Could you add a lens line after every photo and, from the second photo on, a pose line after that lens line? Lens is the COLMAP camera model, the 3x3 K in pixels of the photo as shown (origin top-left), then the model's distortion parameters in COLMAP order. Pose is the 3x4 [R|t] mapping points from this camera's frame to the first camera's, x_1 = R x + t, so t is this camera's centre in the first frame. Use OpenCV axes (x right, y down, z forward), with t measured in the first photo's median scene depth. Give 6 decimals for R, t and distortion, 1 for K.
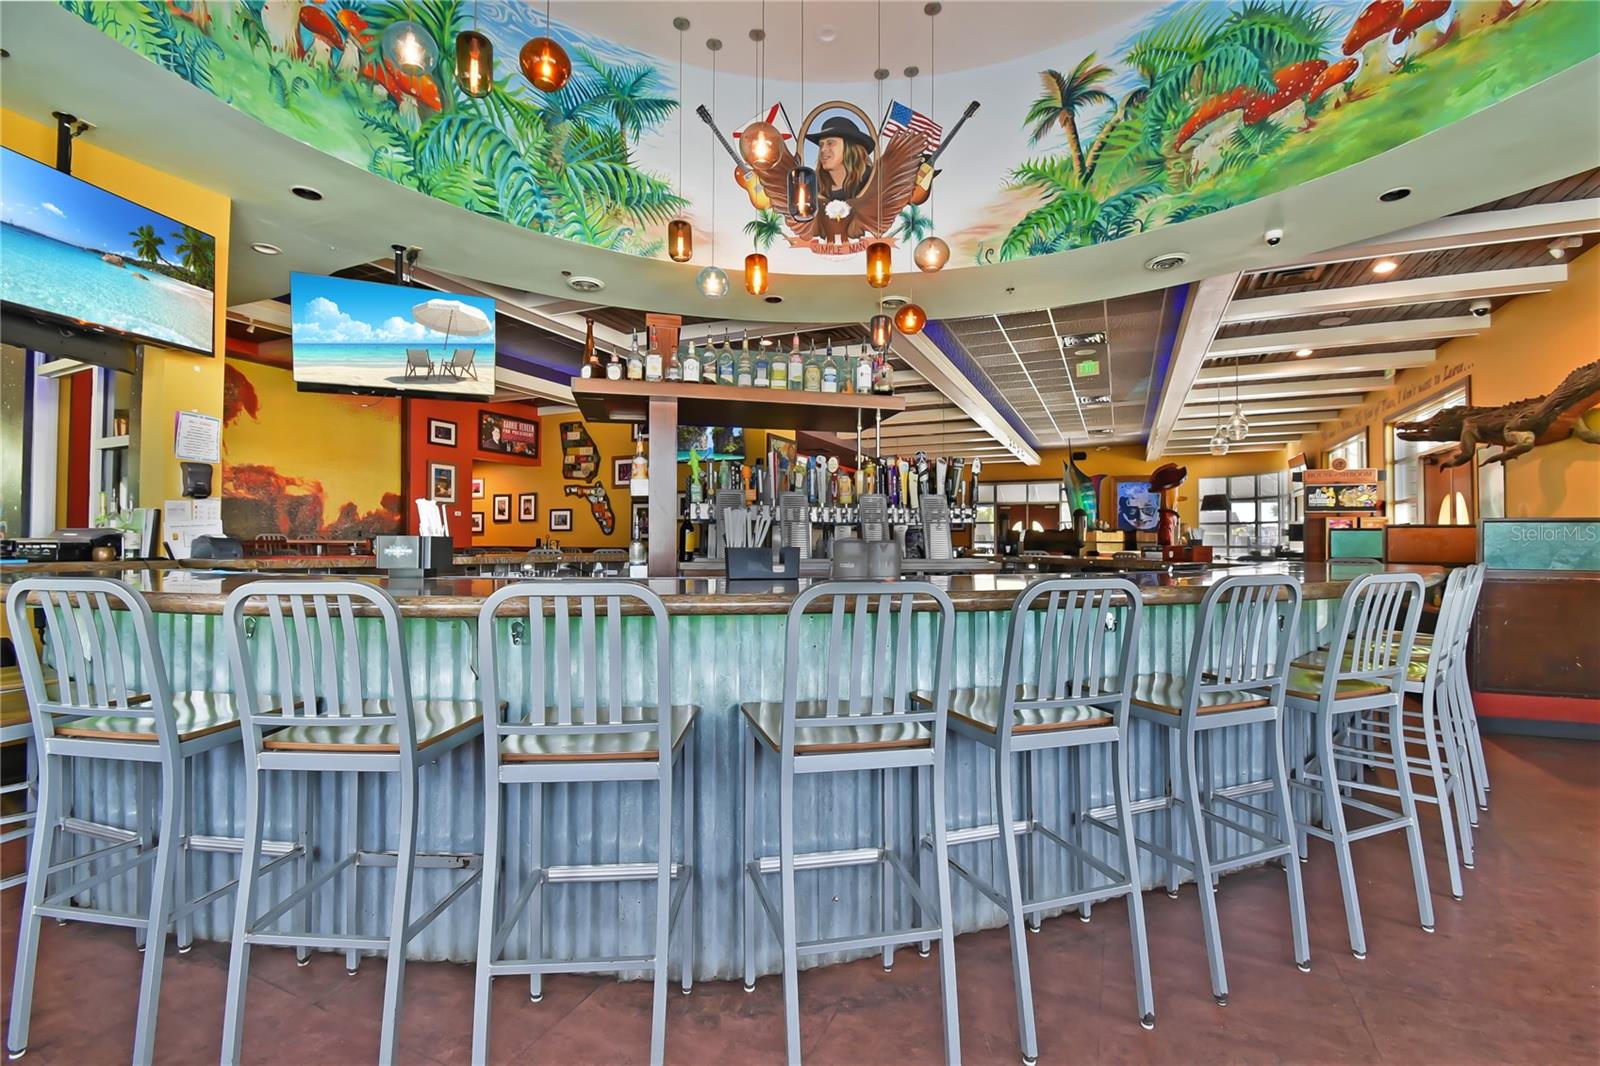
lens RADIAL K [[704.3, 0, 805.8], [0, 704.3, 532.9], [0, 0, 1]] dist [-0.000313, -0.014500]
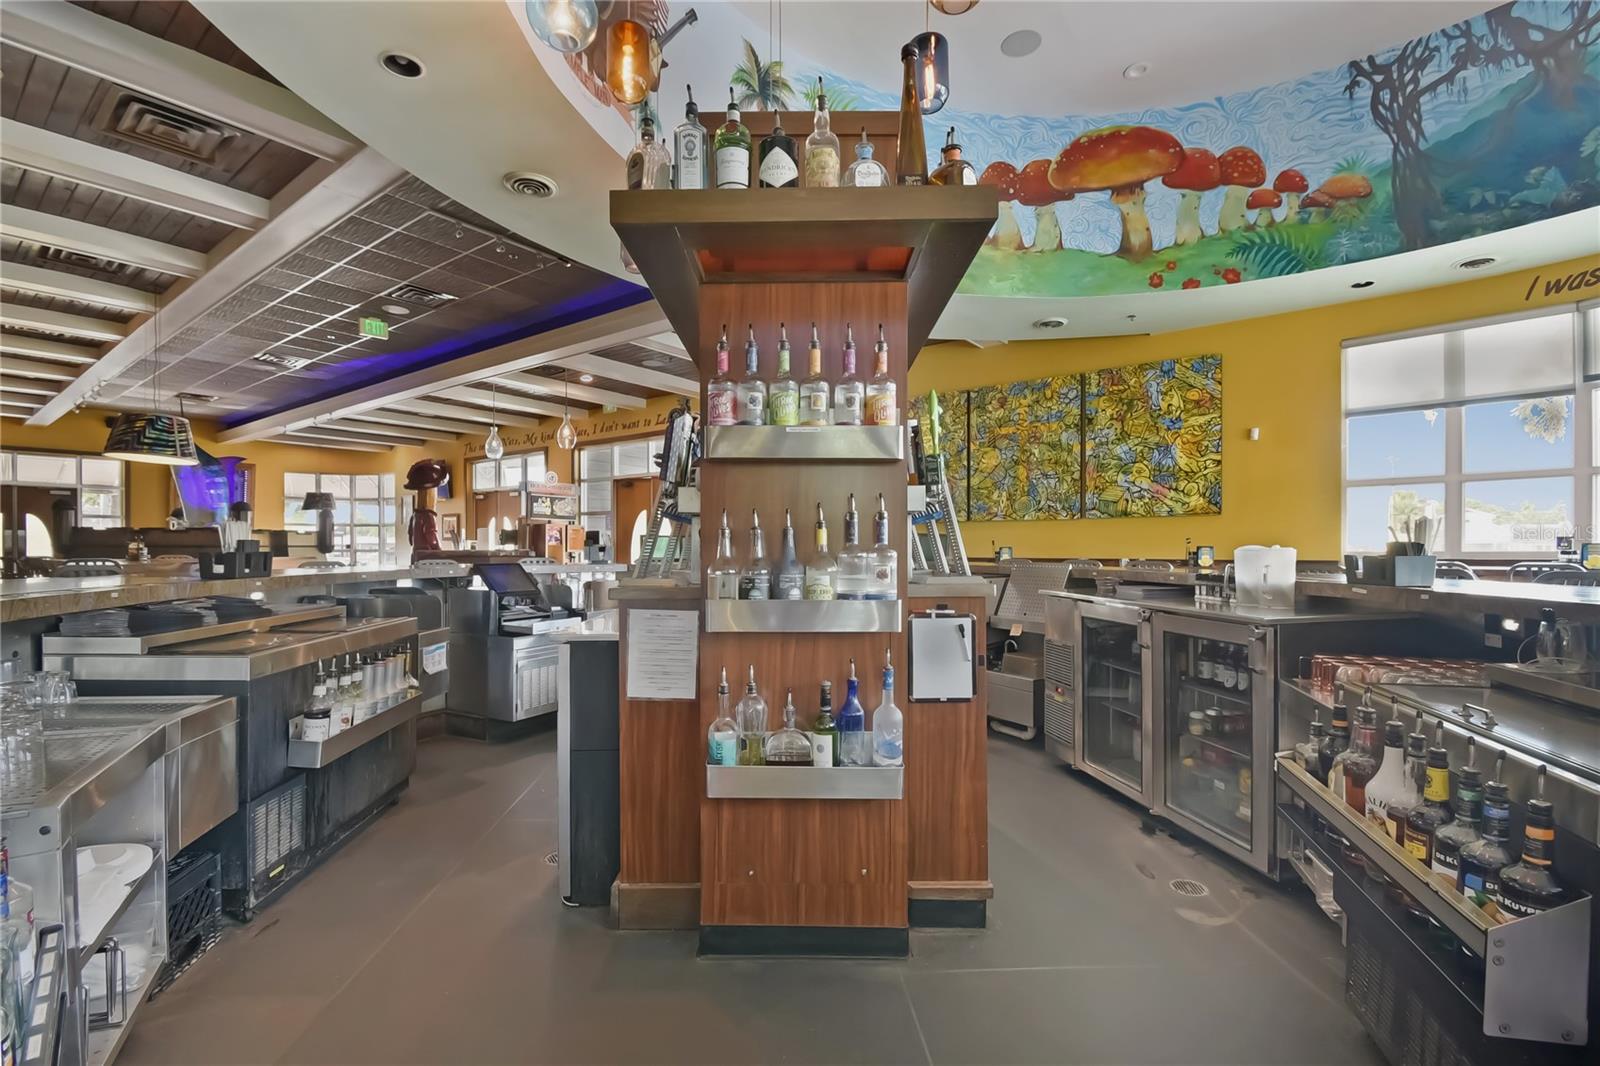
lens RADIAL K [[704.3, 0, 798.1], [0, 704.3, 545.5], [0, 0, 1]] dist [-0.000313, -0.014500]
pose [[0.232308, -0.000712, 0.972642, -0.253829], [-0.015062, 0.999877, 0.004329, 0.001070], [-0.972526, -0.015656, 0.232269, 0.330768]]
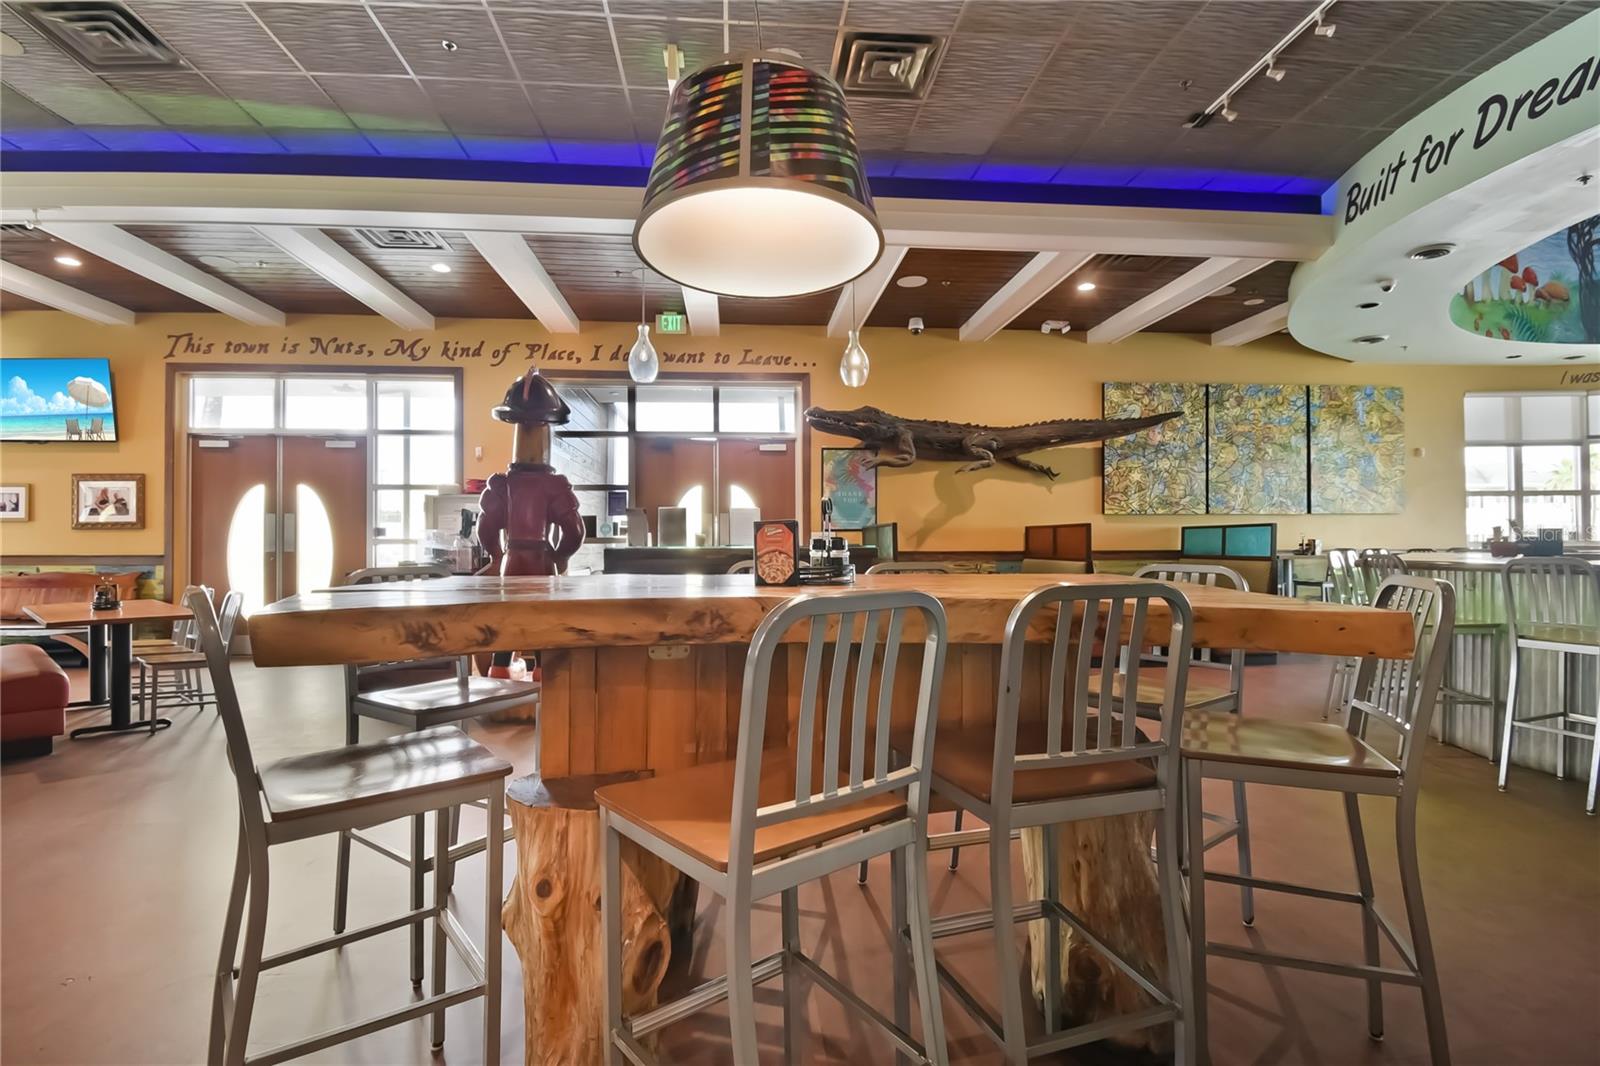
lens RADIAL K [[741.6, 0, 797.5], [0, 741.6, 541.3], [0, 0, 1]] dist [-0.005597, -0.012312]
pose [[-0.481539, 0.003973, 0.876416, 0.027903], [-0.010105, 0.999898, -0.010085, 0.017323], [-0.876366, -0.013713, -0.481450, 1.083291]]
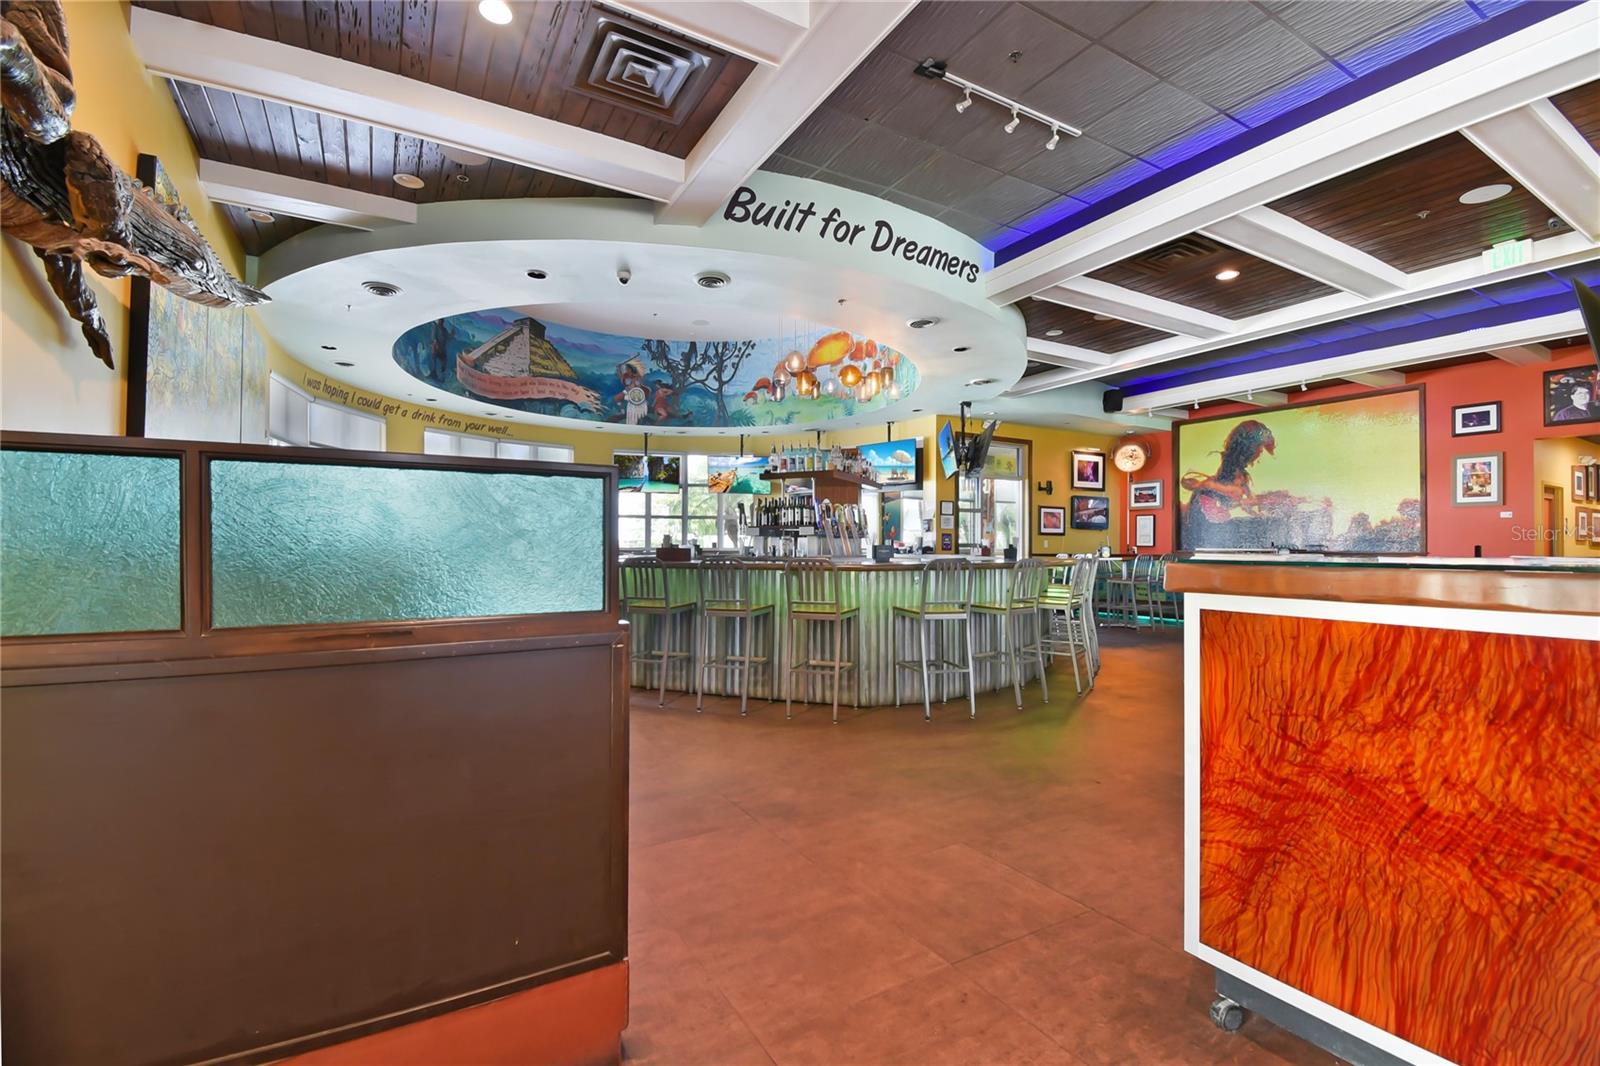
lens RADIAL K [[704.3, 0, 789.5], [0, 704.3, 536.8], [0, 0, 1]] dist [-0.000313, -0.014500]
pose [[-0.597646, -0.017833, -0.801562, 0.619063], [0.005168, 0.999646, -0.026093, 0.014125], [0.801743, -0.019737, -0.597342, 0.827057]]
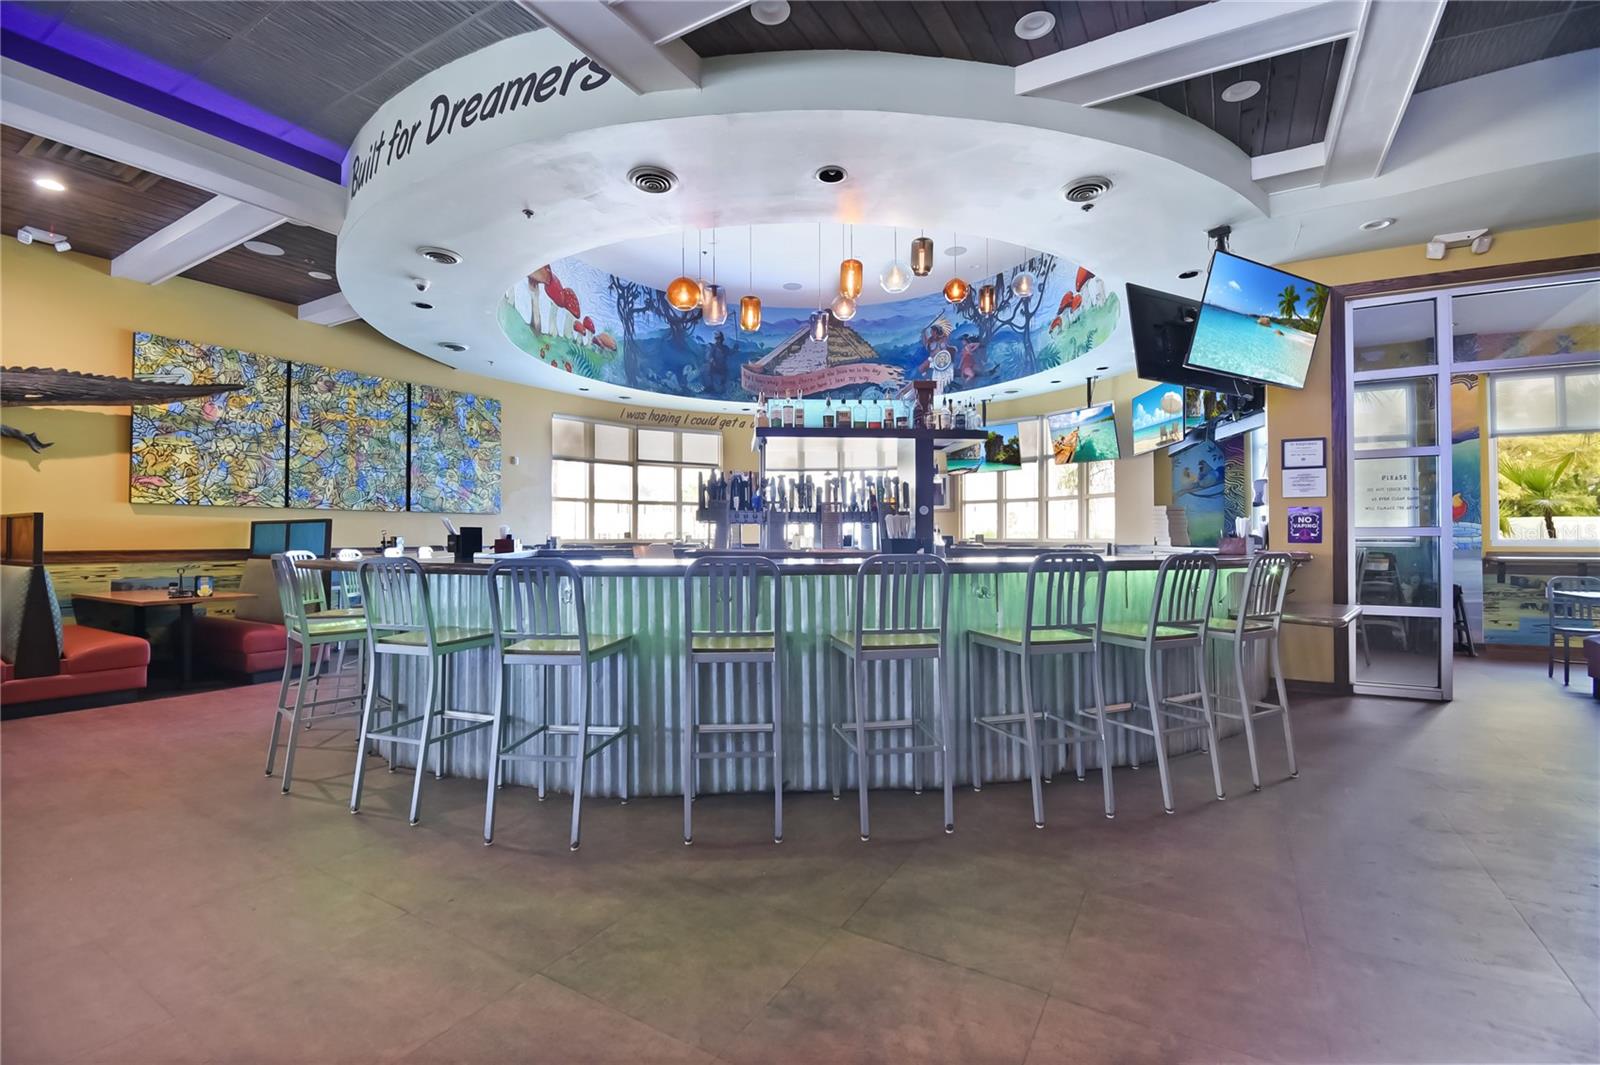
lens RADIAL K [[704.3, 0, 803.9], [0, 704.3, 530.7], [0, 0, 1]] dist [-0.000313, -0.014500]
pose [[-0.993952, 0.001988, 0.109796, -0.047490], [-0.001046, 0.999619, -0.027575, 0.015394], [-0.109809, -0.027523, -0.993572, 0.924395]]
